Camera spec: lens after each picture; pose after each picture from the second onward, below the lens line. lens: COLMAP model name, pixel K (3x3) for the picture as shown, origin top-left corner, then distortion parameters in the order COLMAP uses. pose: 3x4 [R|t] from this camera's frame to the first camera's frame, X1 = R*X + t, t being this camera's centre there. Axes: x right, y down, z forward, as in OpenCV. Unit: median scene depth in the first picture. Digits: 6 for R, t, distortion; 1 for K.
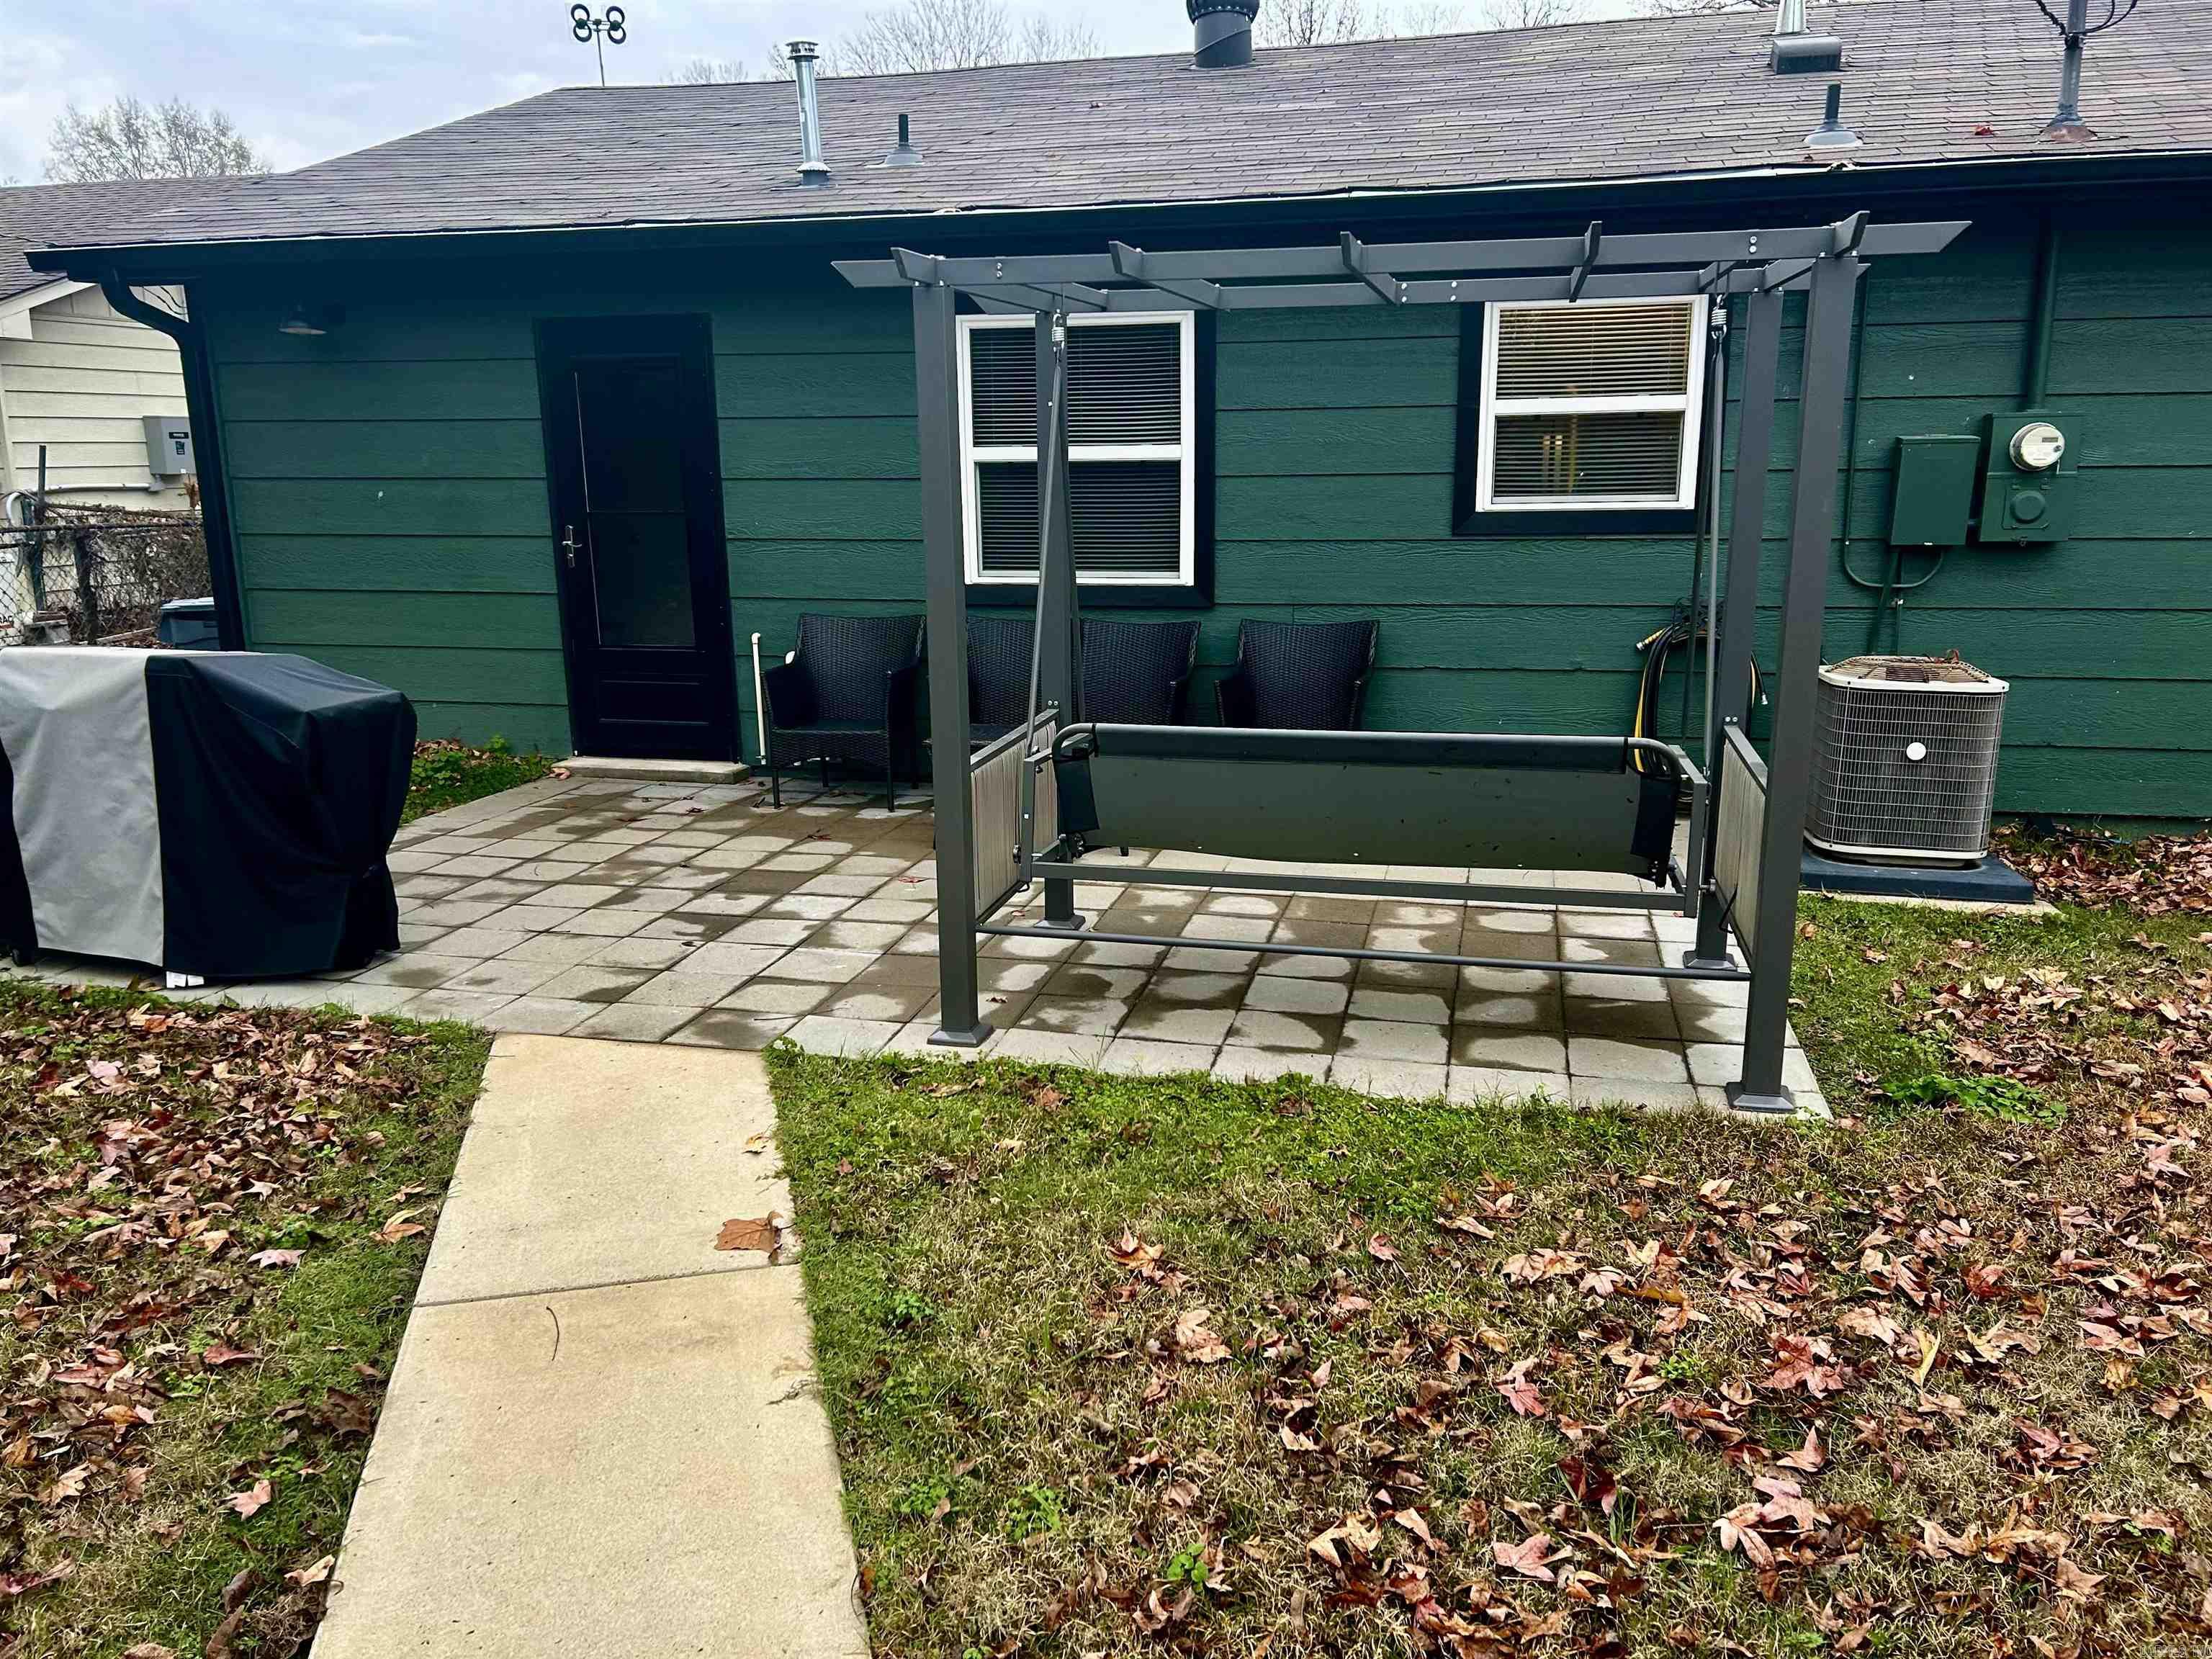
lens RADIAL K [[1674.7, 0, 1107.1], [0, 1674.7, 832.5], [0, 0, 1]] dist [0.000235, -0.007709]
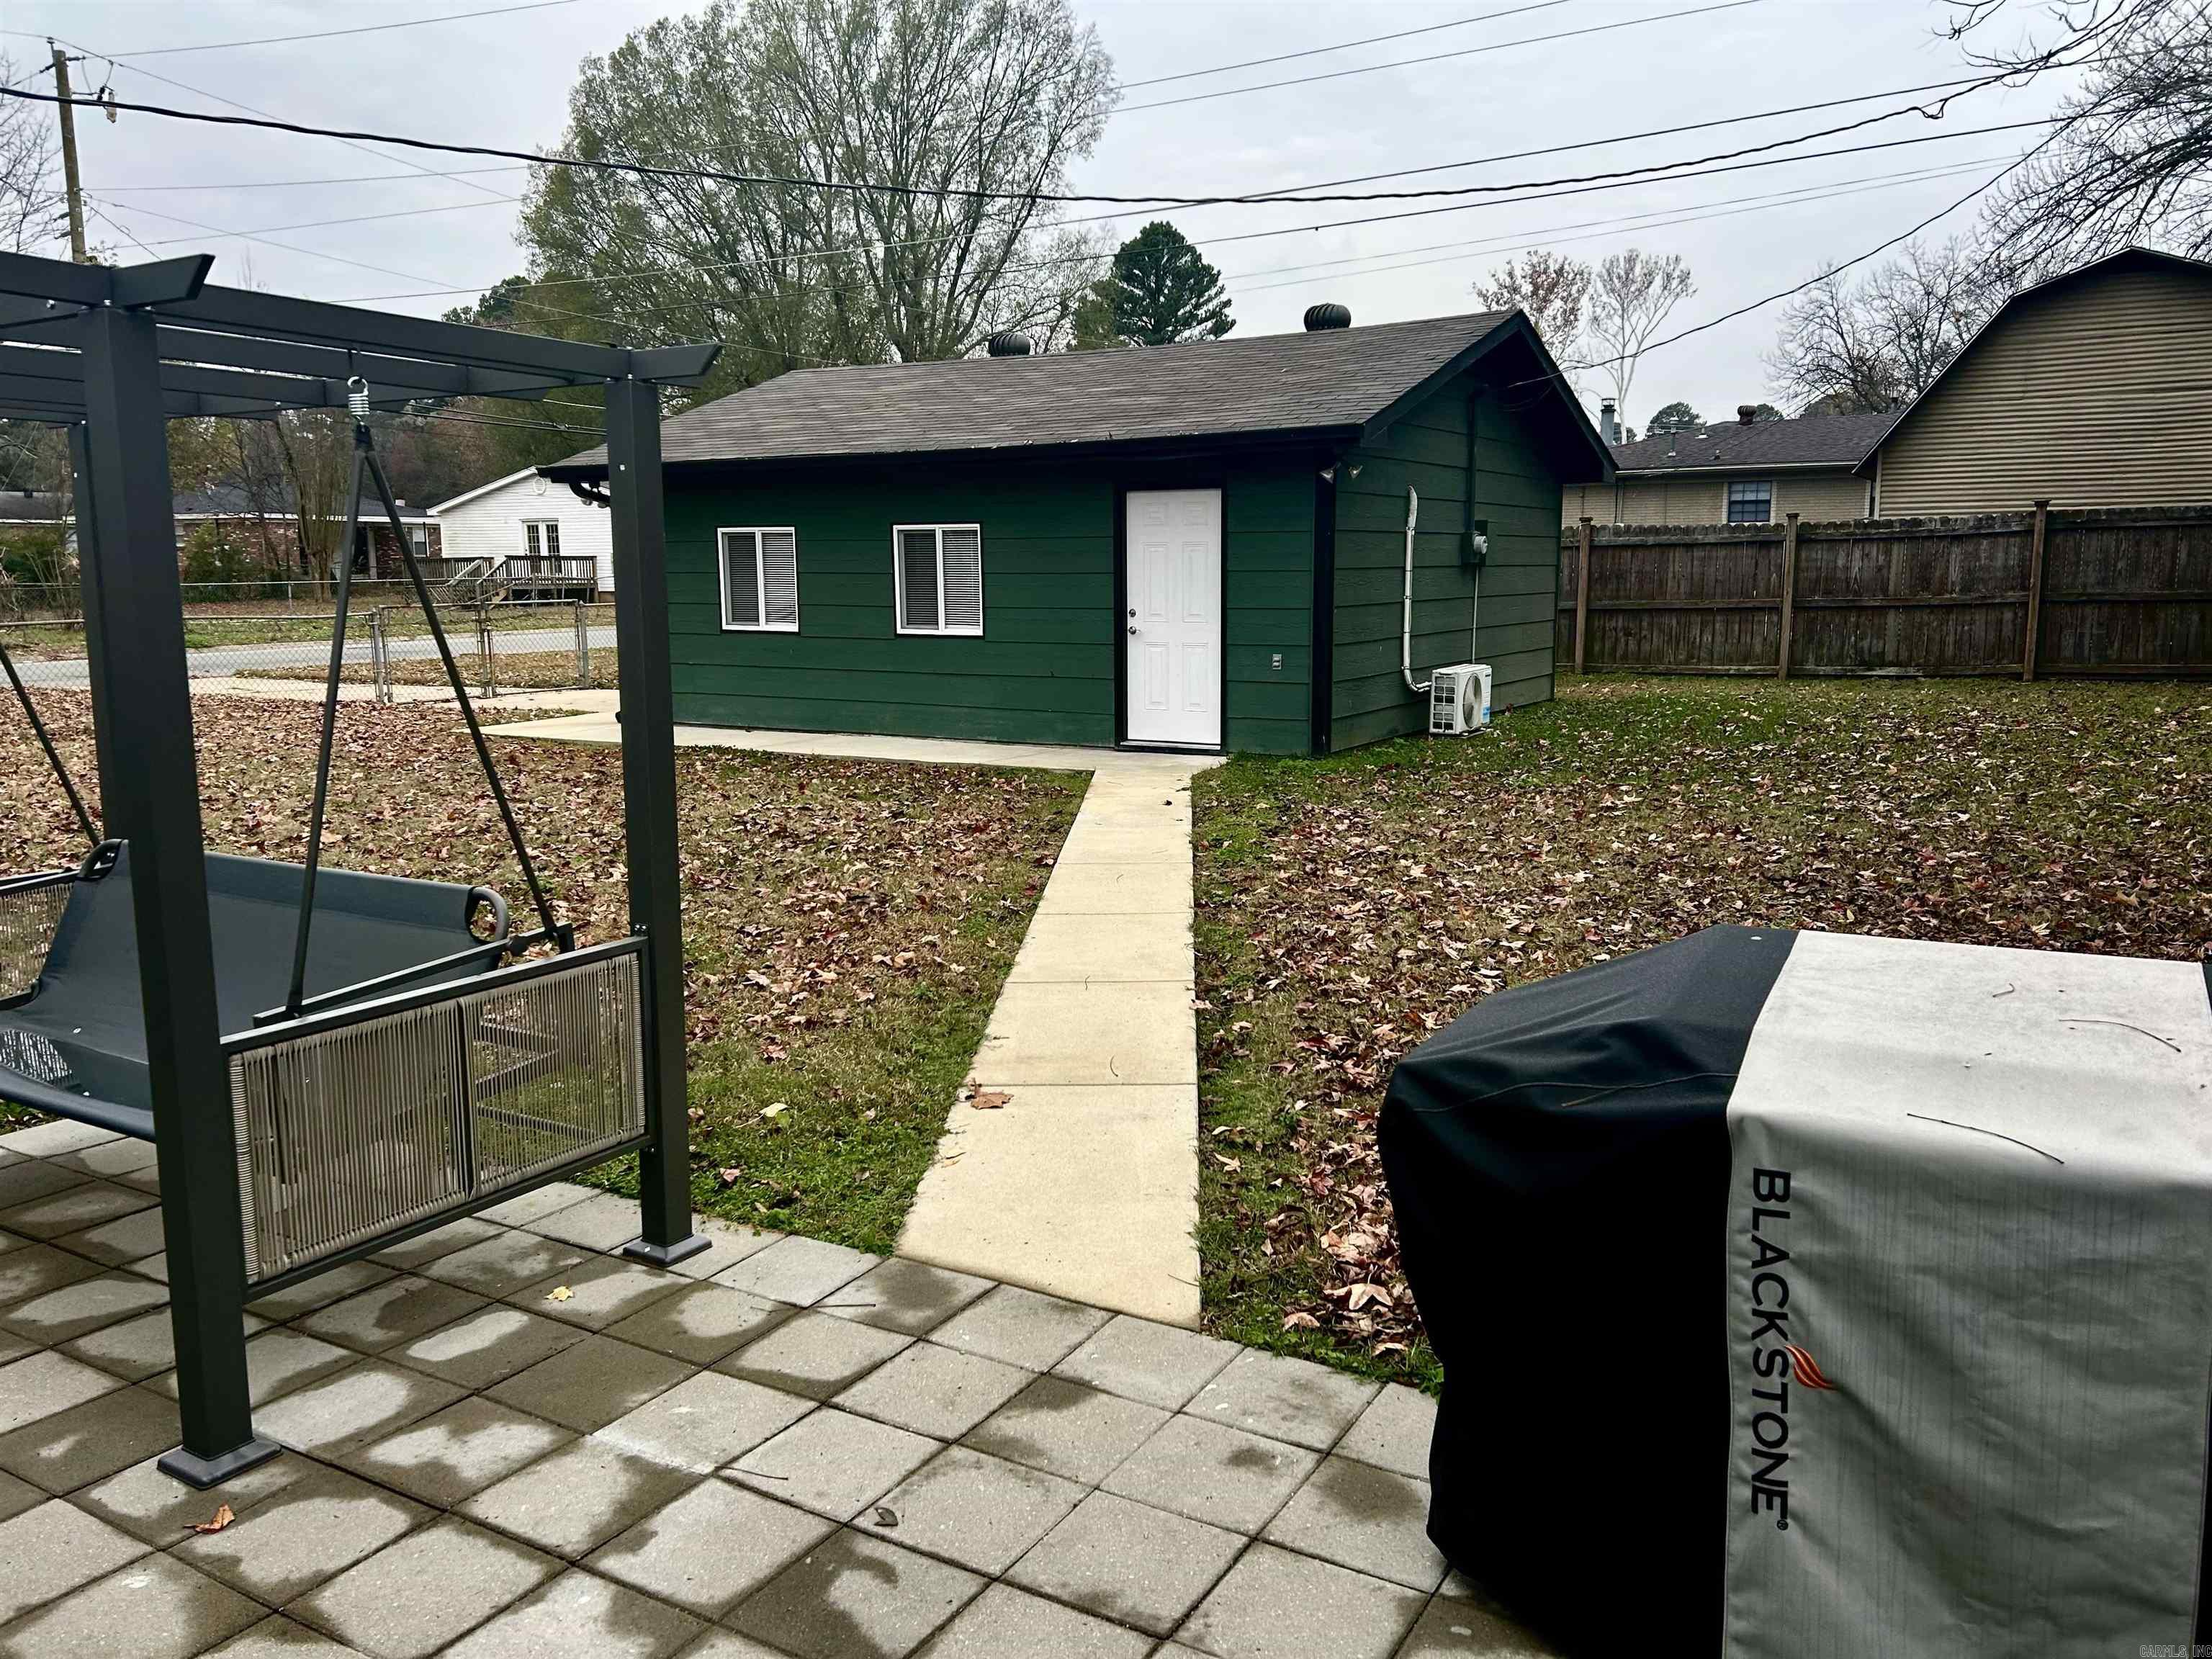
lens RADIAL K [[1674.7, 0, 1105.6], [0, 1674.7, 827.0], [0, 0, 1]] dist [0.000235, -0.007709]
pose [[-0.955204, -0.037005, 0.293626, -0.531747], [0.073334, 0.931613, 0.355976, -0.357715], [-0.286719, 0.361562, -0.887167, 1.583180]]
